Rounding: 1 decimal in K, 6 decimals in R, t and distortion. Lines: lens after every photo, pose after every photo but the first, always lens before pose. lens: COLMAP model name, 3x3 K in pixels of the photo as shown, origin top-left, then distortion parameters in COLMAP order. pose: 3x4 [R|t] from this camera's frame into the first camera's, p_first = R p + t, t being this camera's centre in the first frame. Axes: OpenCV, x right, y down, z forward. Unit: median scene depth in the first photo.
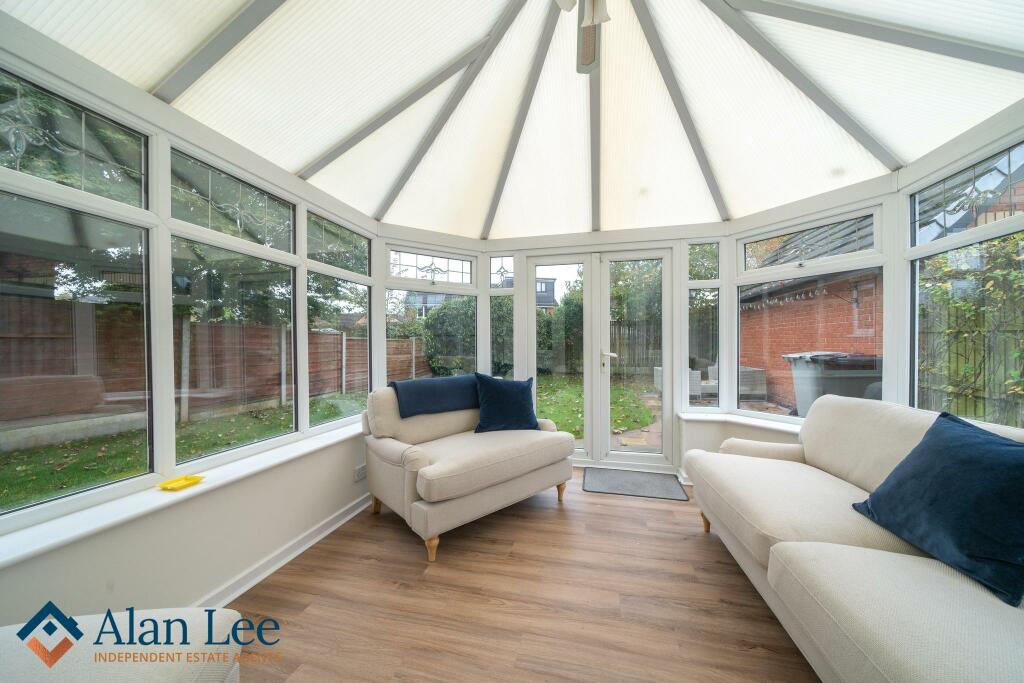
lens RADIAL K [[346.8, 0, 512.0], [0, 346.8, 341.5], [0, 0, 1]] dist [-0.000595, 0.000022]
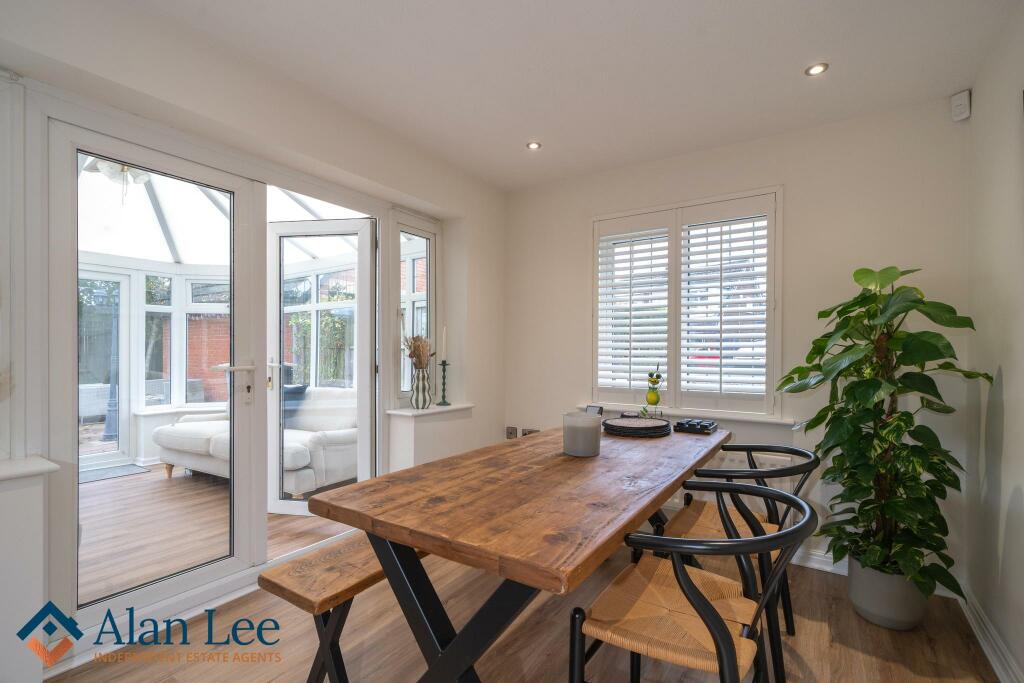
lens RADIAL K [[454.6, 0, 512.9], [0, 454.6, 344.4], [0, 0, 1]] dist [0.001448, 0.000082]
pose [[0.331959, 0.006770, 0.943269, -0.602061], [-0.001771, 0.999977, -0.006554, -0.024956], [-0.943292, 0.000505, 0.331964, -0.797671]]
